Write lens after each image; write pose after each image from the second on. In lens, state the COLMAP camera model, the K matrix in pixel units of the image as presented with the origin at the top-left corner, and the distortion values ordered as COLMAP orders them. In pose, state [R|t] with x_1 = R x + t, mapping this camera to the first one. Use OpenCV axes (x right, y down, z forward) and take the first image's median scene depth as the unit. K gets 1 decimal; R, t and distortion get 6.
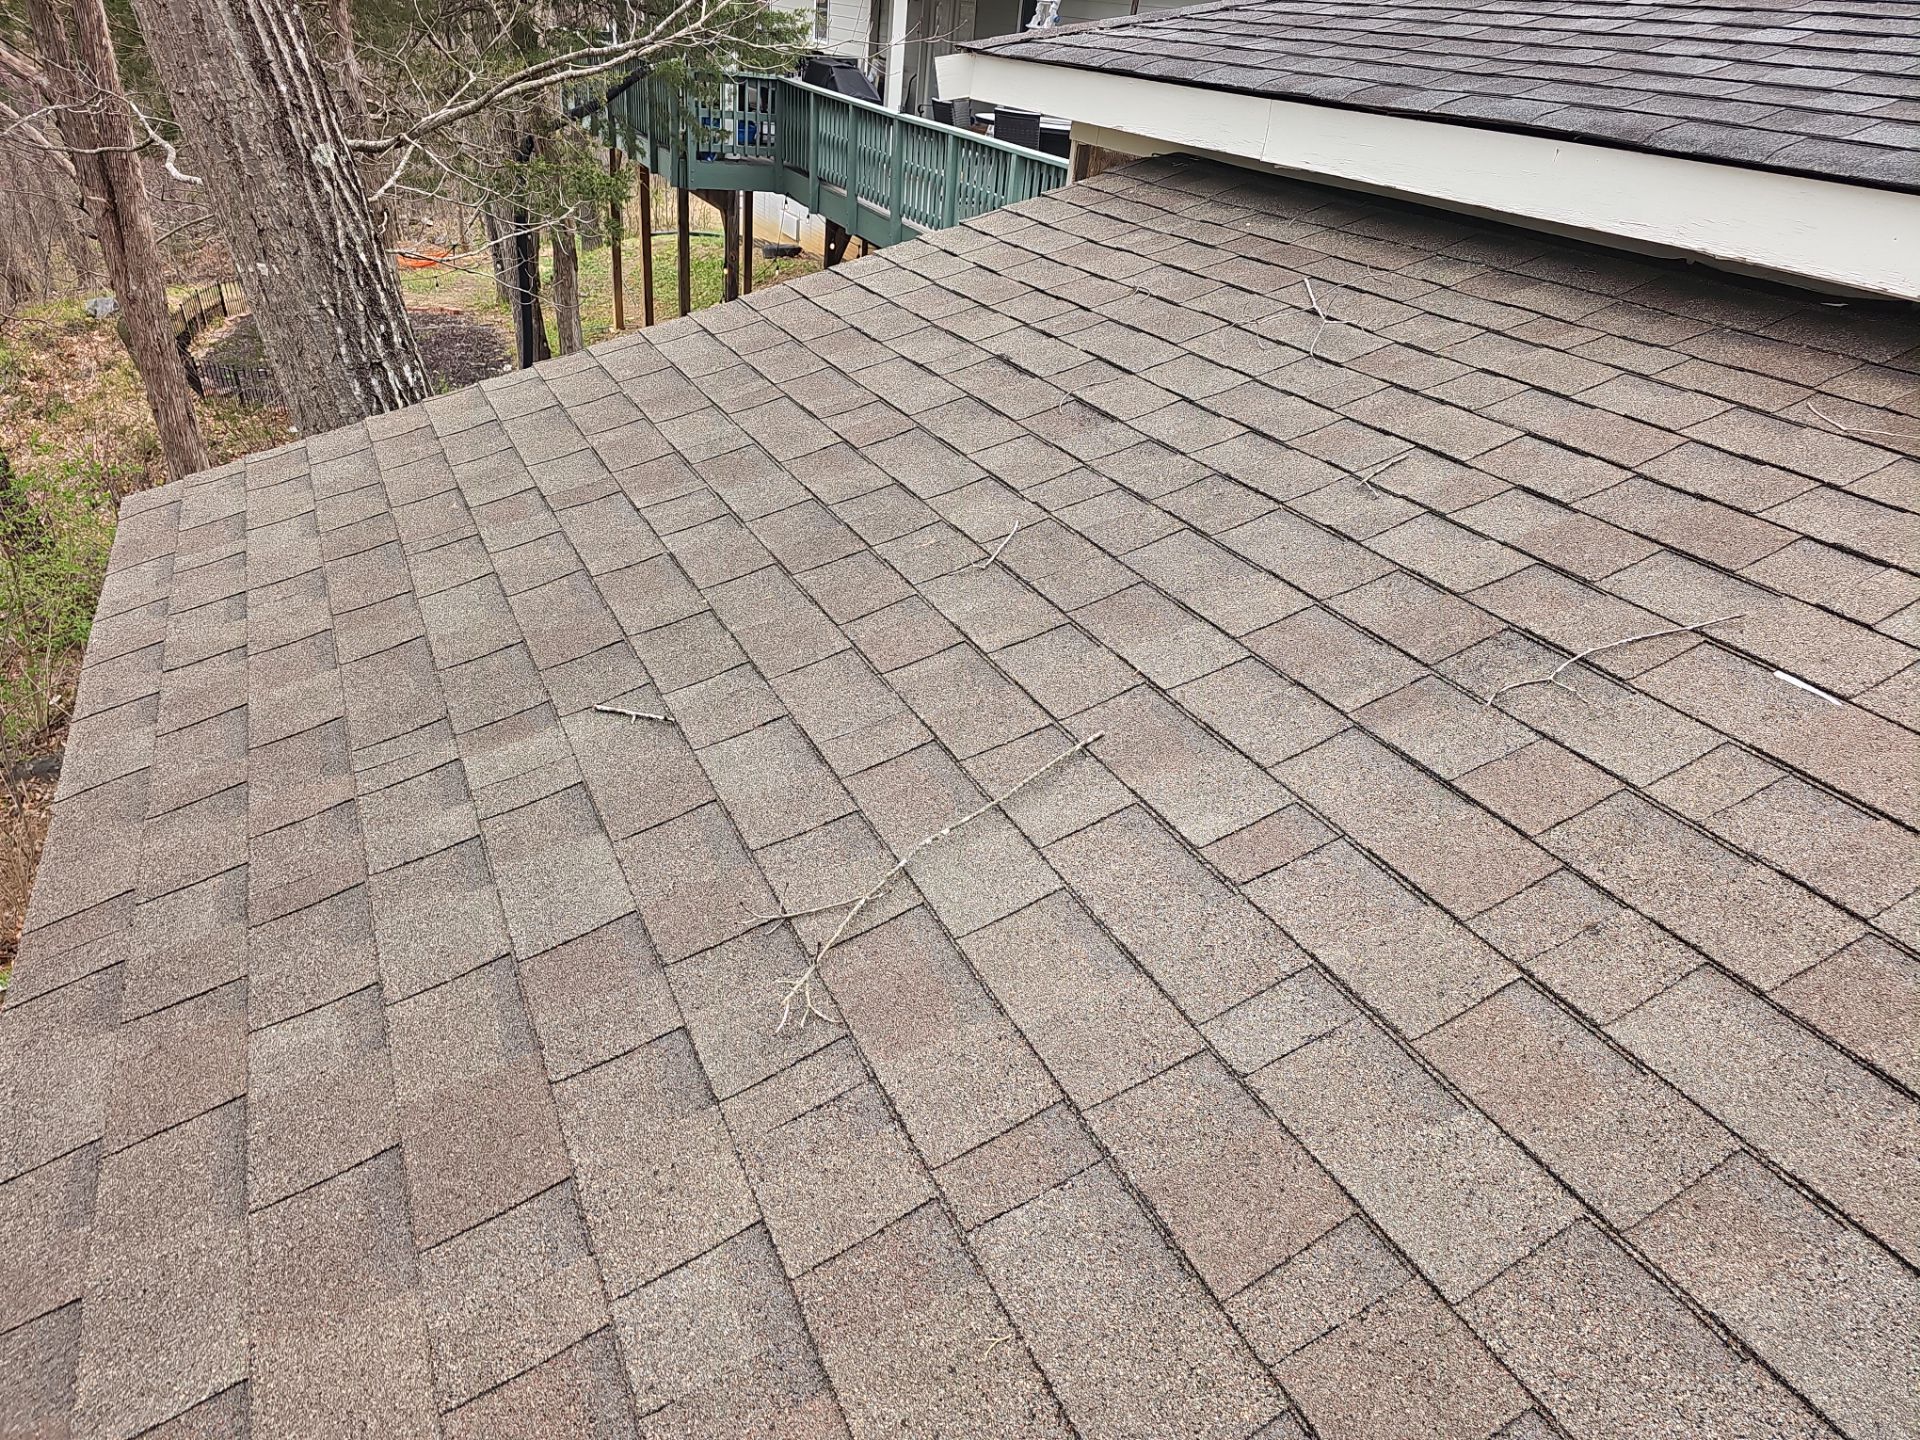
lens RADIAL K [[1275.7, 0, 960.0], [0, 1275.7, 720.0], [0, 0, 1]] dist [0.047728, -0.050178]
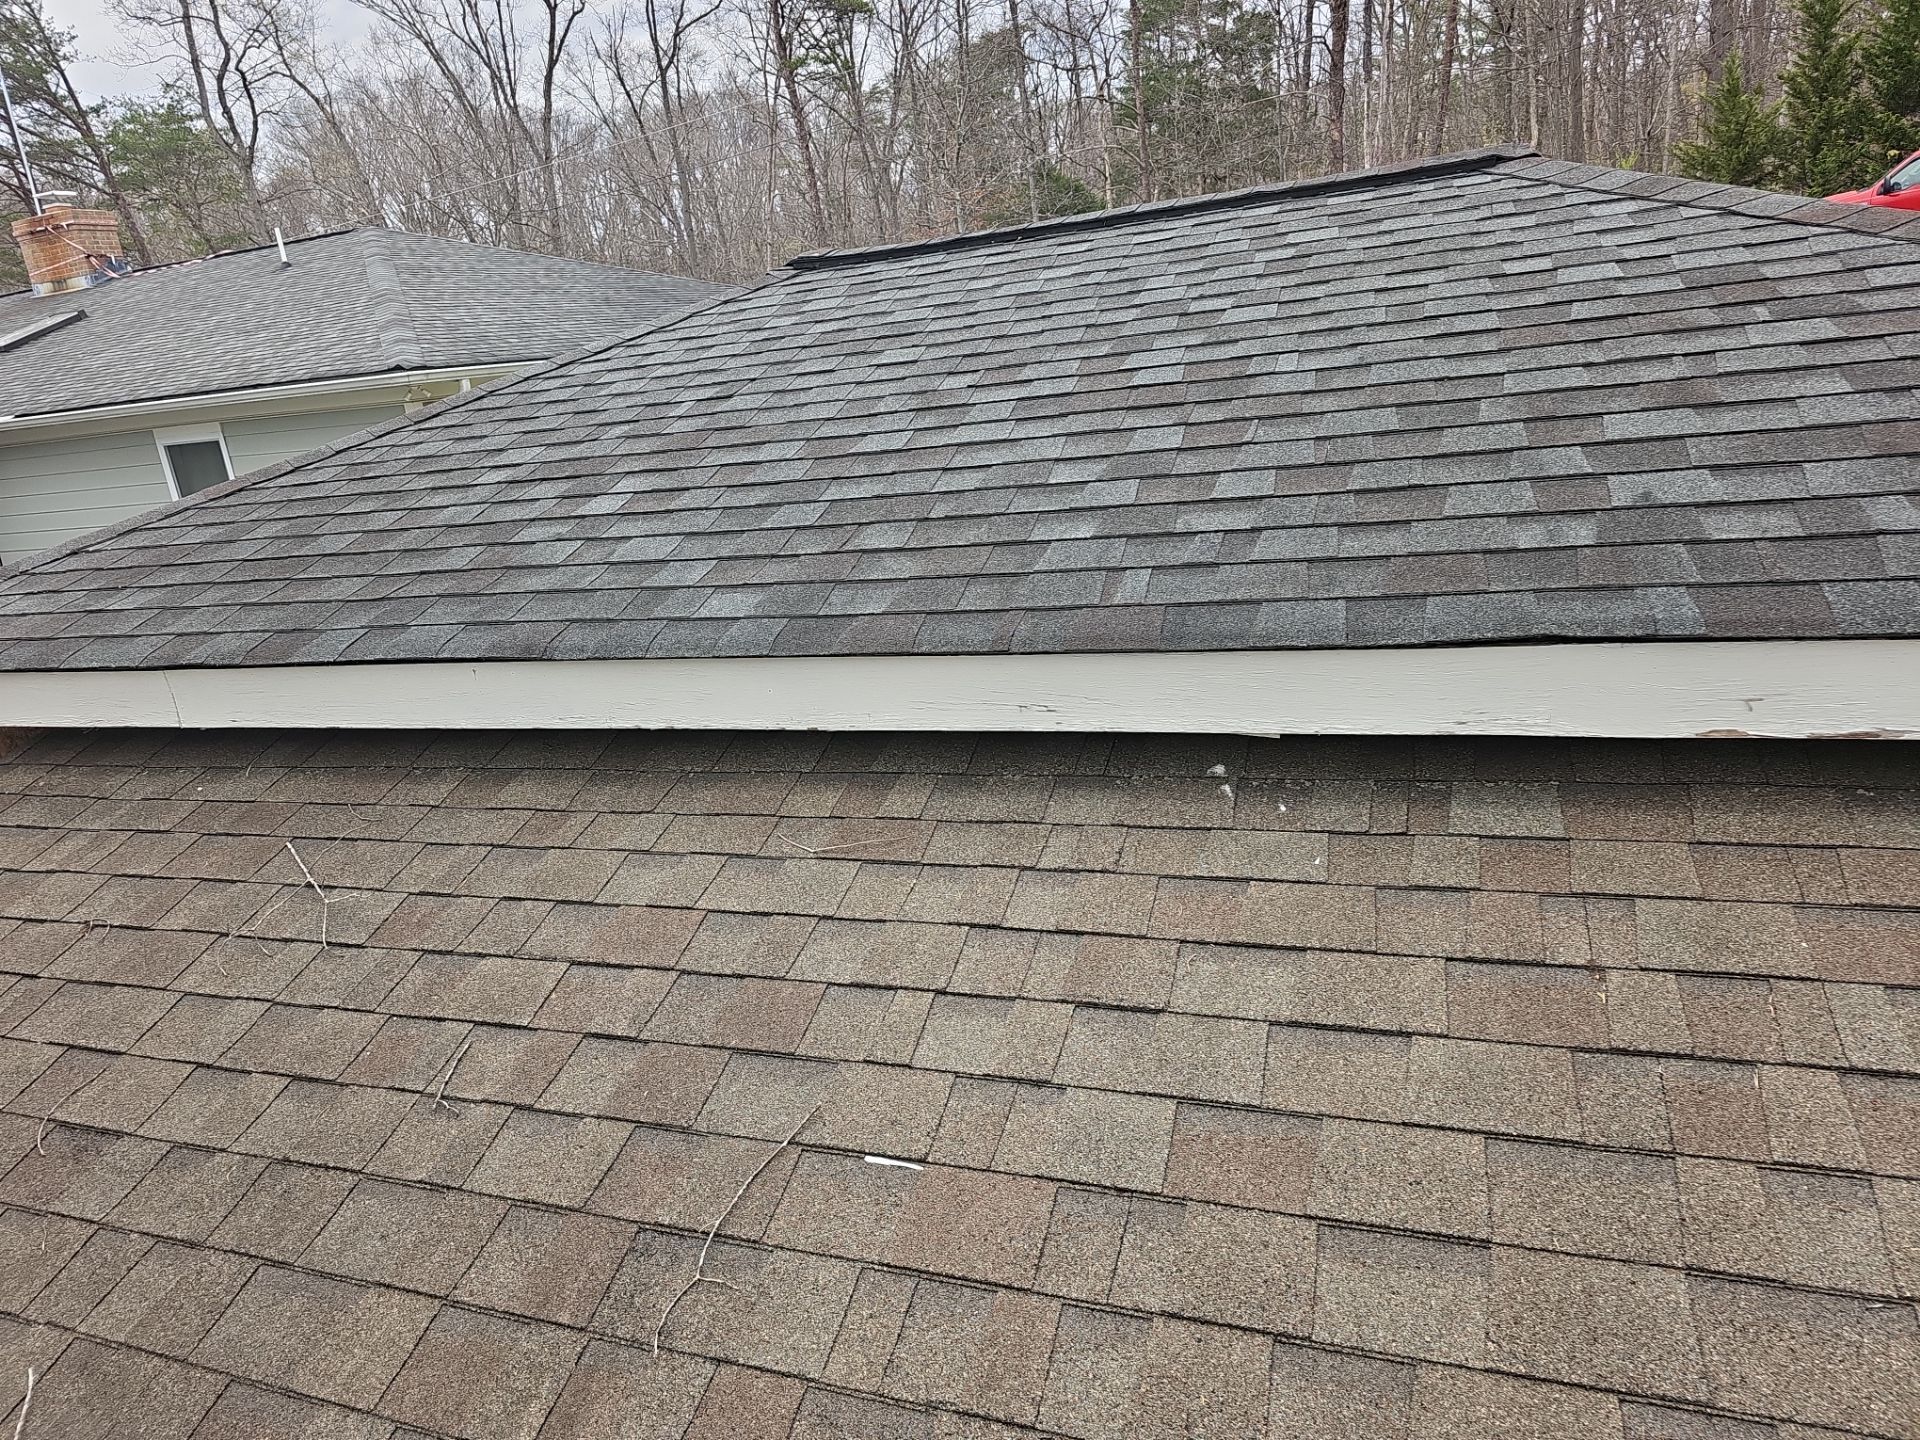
lens RADIAL K [[1275.7, 0, 960.0], [0, 1275.7, 720.0], [0, 0, 1]] dist [0.047728, -0.050178]
pose [[0.711594, -0.363830, 0.601050, 0.125728], [0.488352, 0.871165, -0.050832, -0.195281], [-0.505120, 0.329696, 0.797593, -0.021620]]
